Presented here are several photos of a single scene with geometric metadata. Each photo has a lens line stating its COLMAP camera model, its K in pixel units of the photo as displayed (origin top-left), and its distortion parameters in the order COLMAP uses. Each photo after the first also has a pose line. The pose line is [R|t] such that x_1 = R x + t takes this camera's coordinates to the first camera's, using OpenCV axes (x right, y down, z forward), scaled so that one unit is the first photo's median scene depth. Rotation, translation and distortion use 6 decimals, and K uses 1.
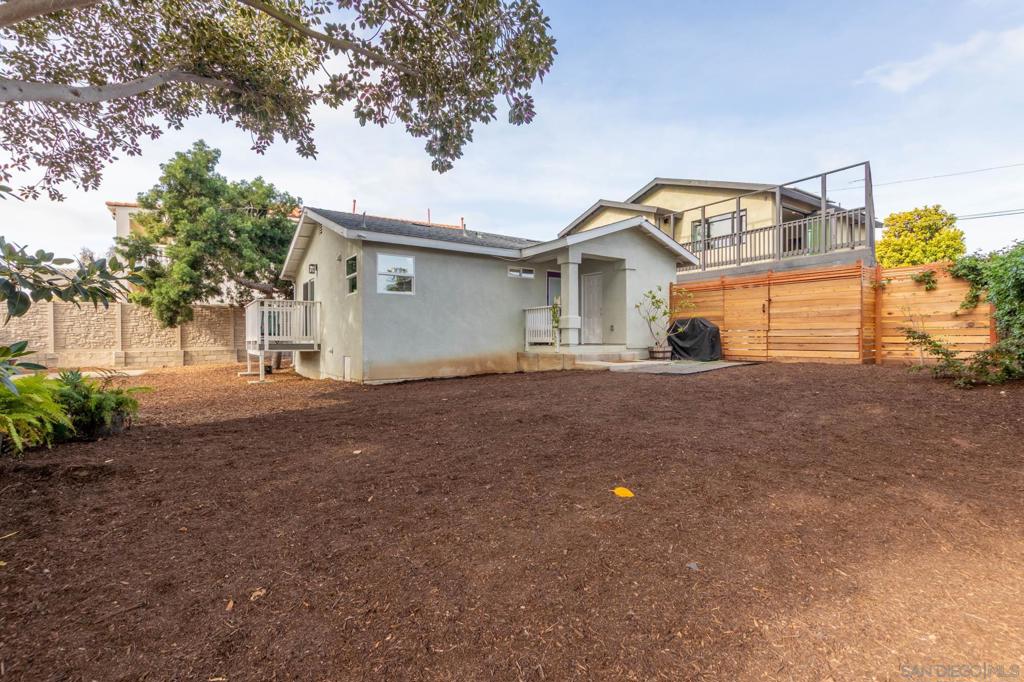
lens RADIAL K [[469.4, 0, 509.2], [0, 469.4, 341.1], [0, 0, 1]] dist [0.008562, -0.003699]
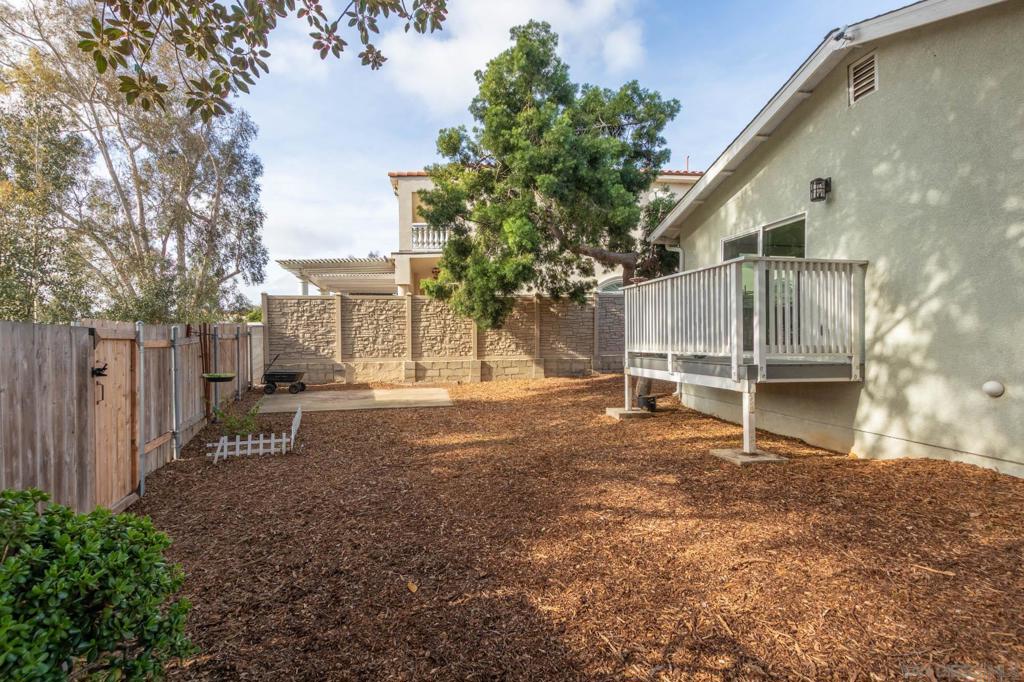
lens RADIAL K [[469.4, 0, 509.8], [0, 469.4, 341.1], [0, 0, 1]] dist [0.008562, -0.003699]
pose [[0.924055, 0.000966, -0.382258, -0.393655], [-0.001250, 0.999999, -0.000493, -0.009563], [0.382257, 0.000933, 0.924056, 0.373501]]
